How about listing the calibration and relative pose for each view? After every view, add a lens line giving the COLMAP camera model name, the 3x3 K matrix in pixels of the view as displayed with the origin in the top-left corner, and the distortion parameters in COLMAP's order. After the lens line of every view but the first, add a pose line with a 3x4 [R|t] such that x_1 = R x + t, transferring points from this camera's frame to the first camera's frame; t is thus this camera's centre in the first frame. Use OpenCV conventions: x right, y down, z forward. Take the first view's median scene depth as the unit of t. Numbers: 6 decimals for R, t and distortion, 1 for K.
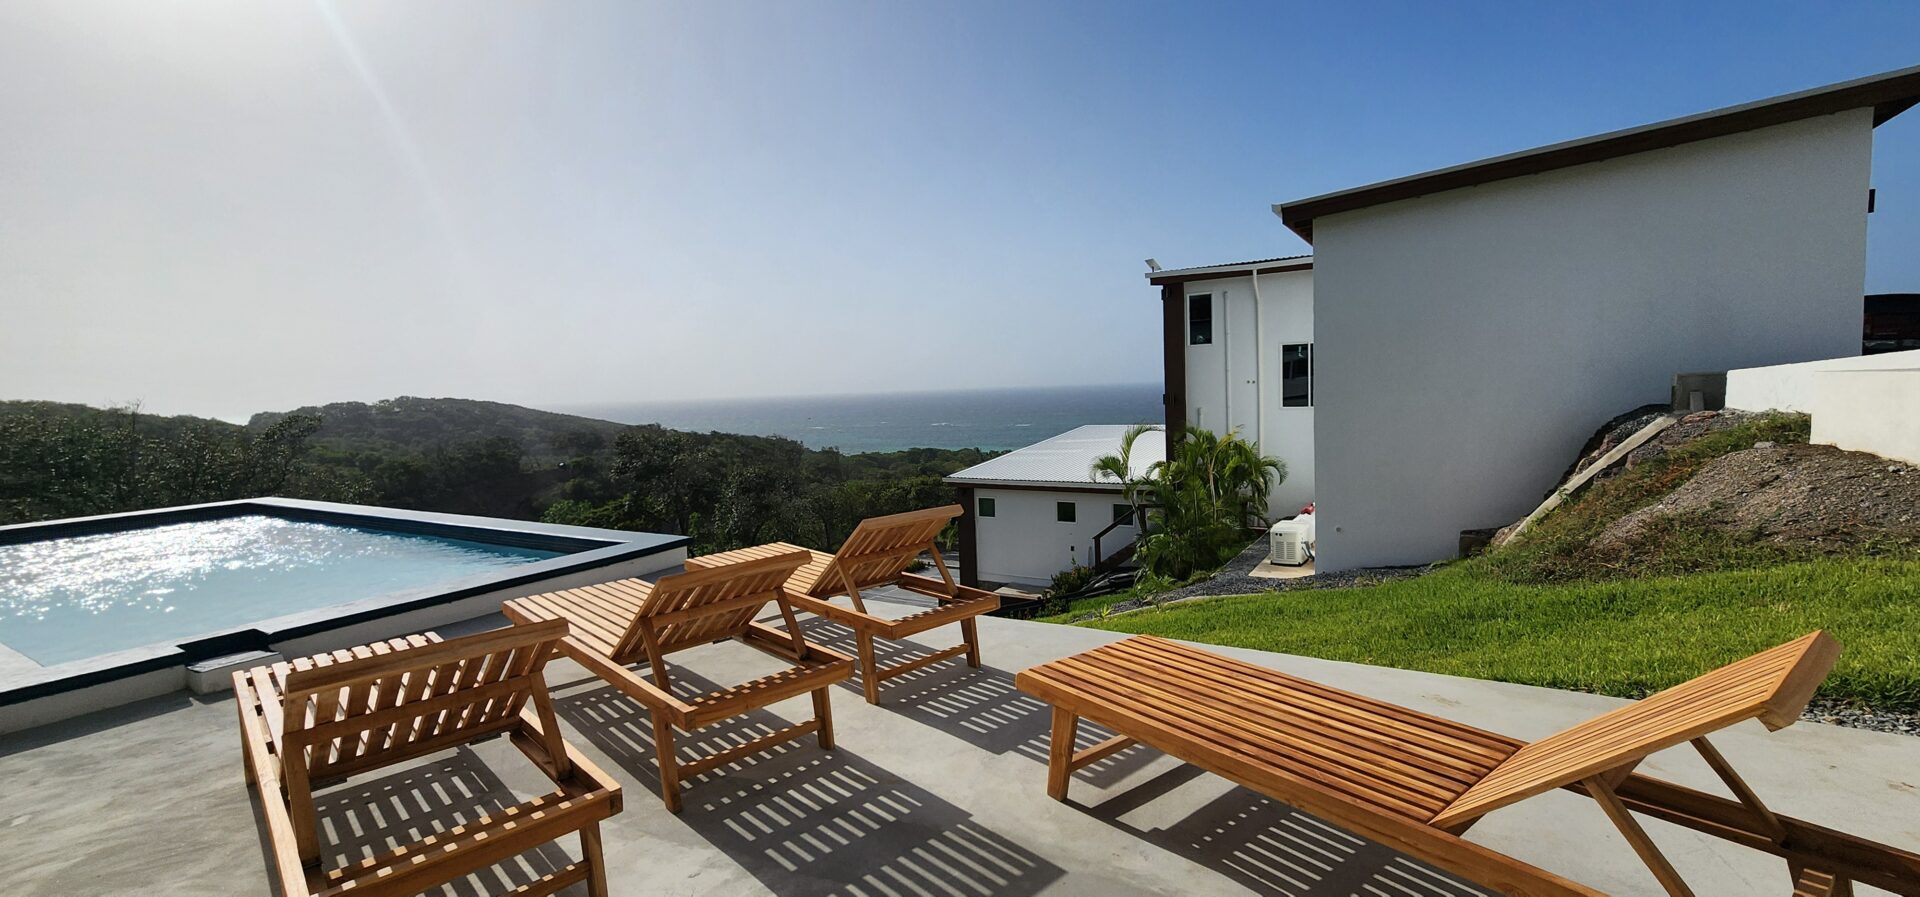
lens RADIAL K [[792.2, 0, 960.0], [0, 792.2, 448.5], [0, 0, 1]] dist [-0.009233, 0.004038]
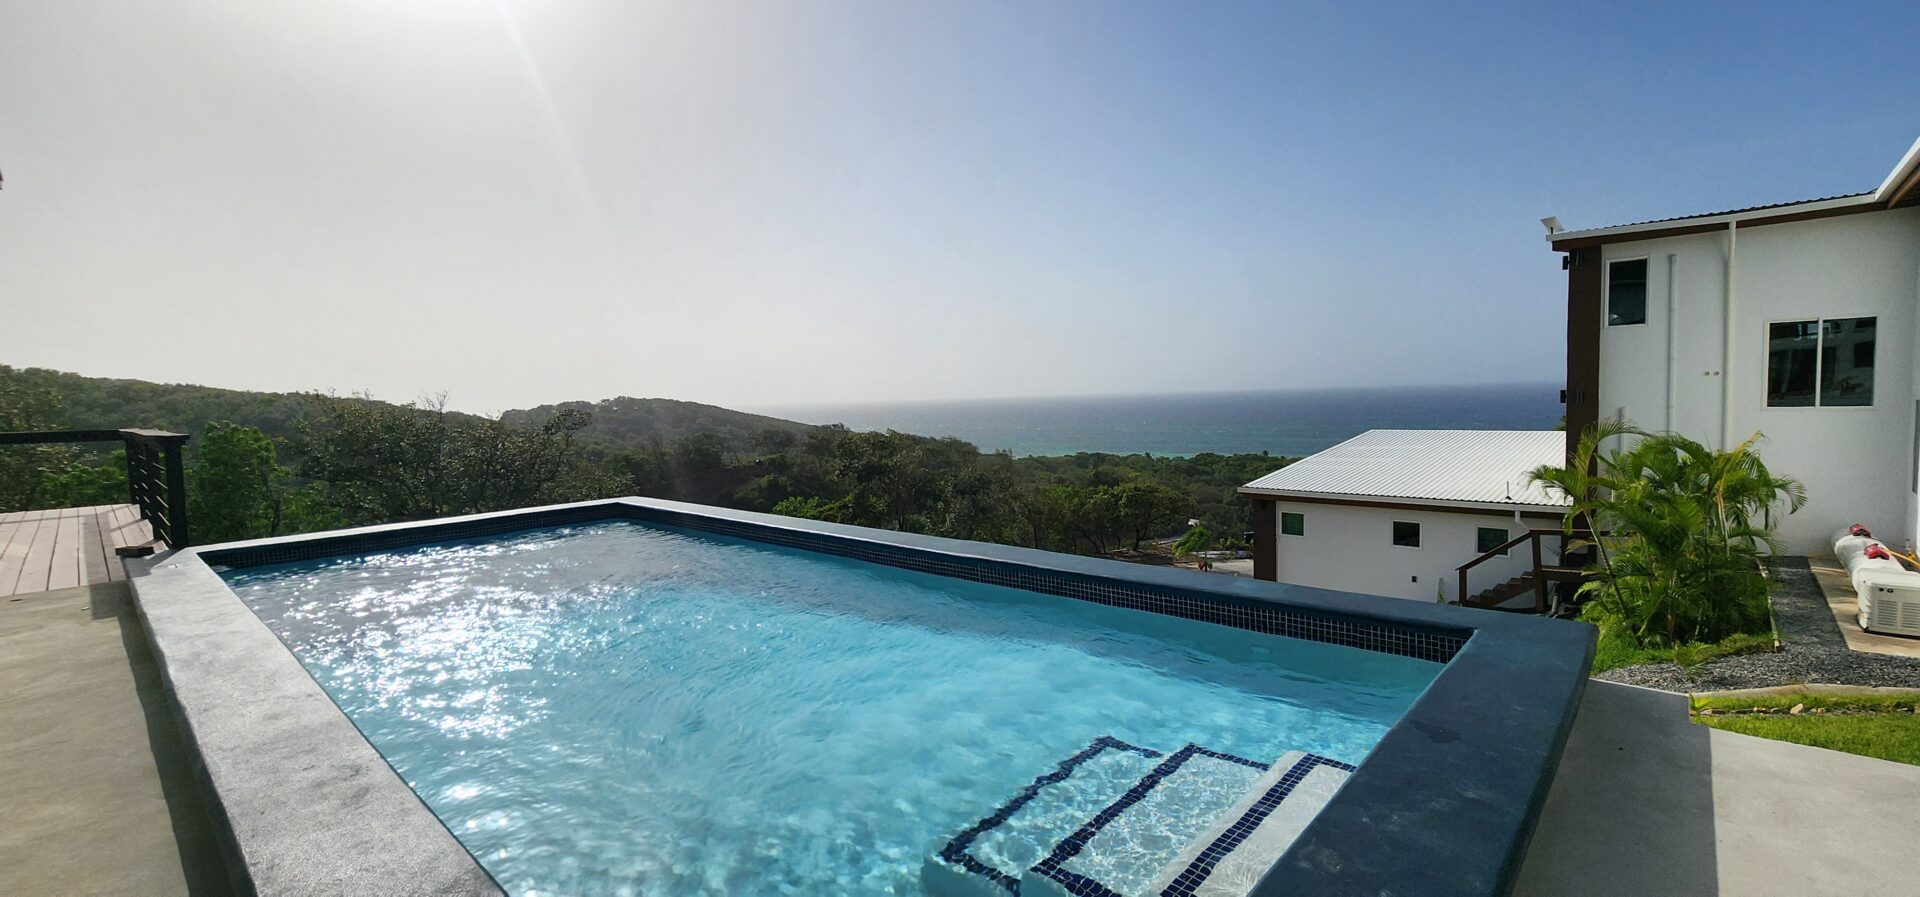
lens RADIAL K [[792.2, 0, 960.0], [0, 792.2, 448.5], [0, 0, 1]] dist [-0.009233, 0.004038]
pose [[0.978866, 0.020325, -0.203490, -0.150365], [-0.021330, 0.999769, -0.002746, 0.003668], [0.203387, 0.007029, 0.979073, 0.105538]]
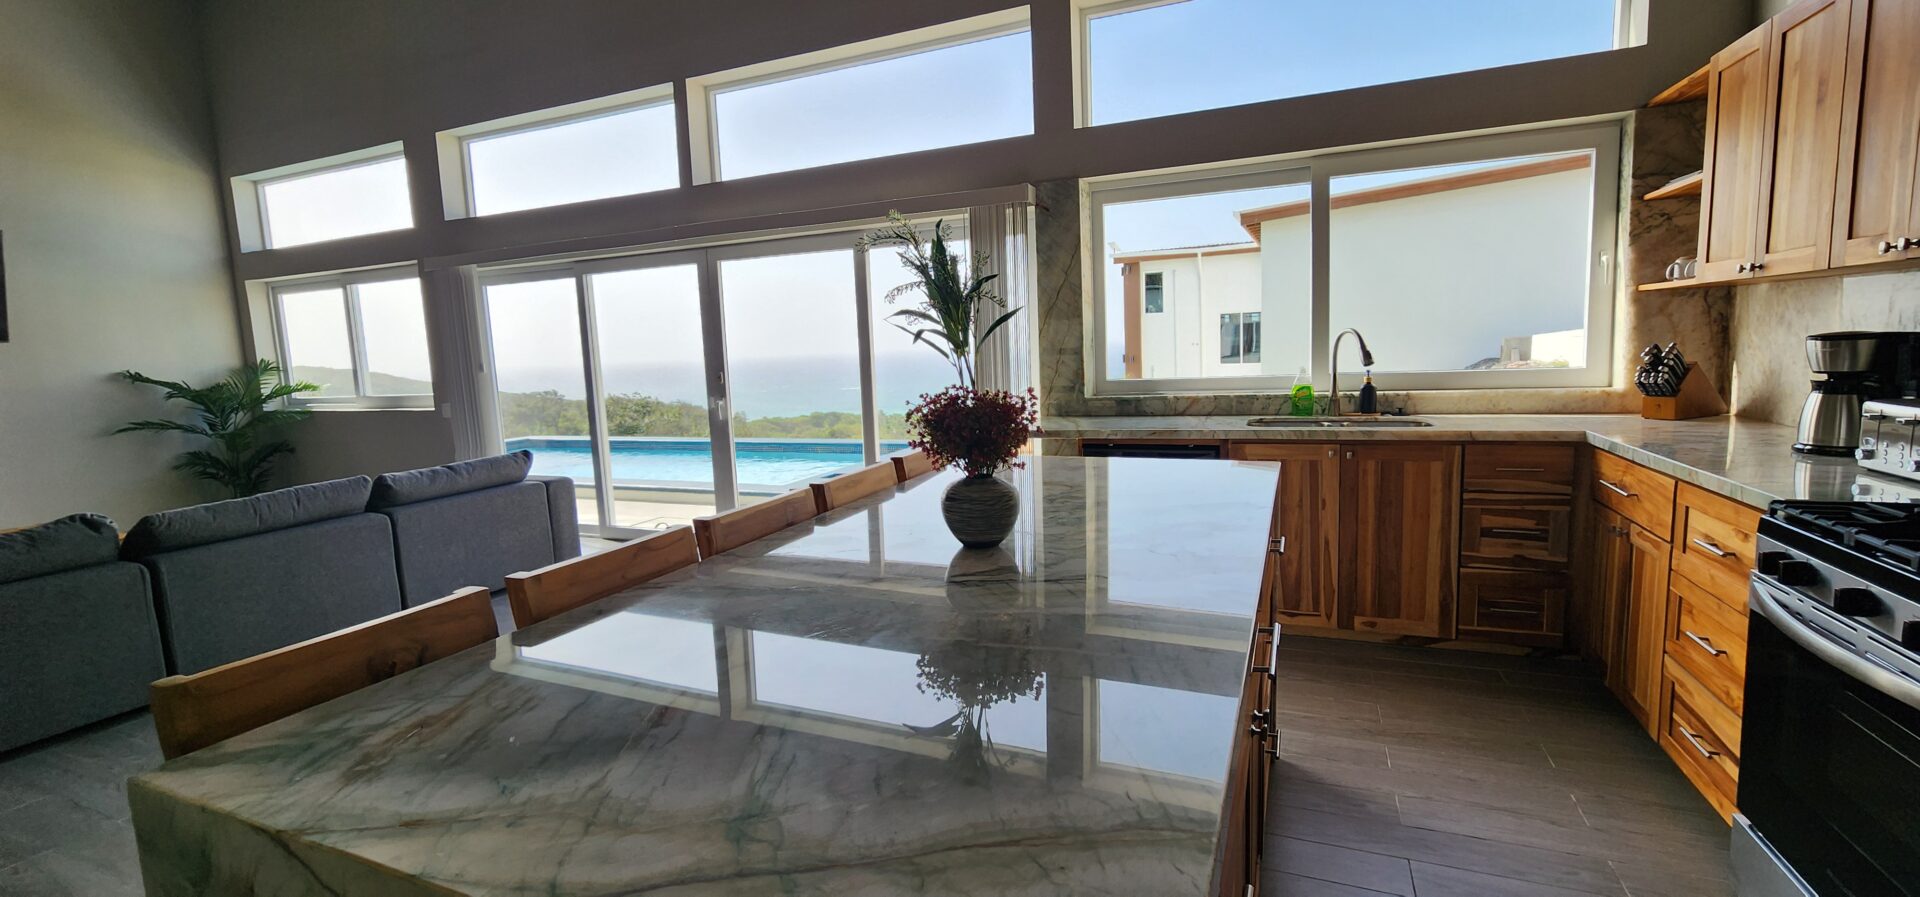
lens RADIAL K [[792.2, 0, 960.0], [0, 792.2, 448.5], [0, 0, 1]] dist [-0.009233, 0.004038]
pose [[0.991884, -0.023640, 0.124929, -0.130863], [0.017733, 0.998681, 0.048181, 0.011037], [-0.125903, -0.045575, 0.990995, -0.157276]]
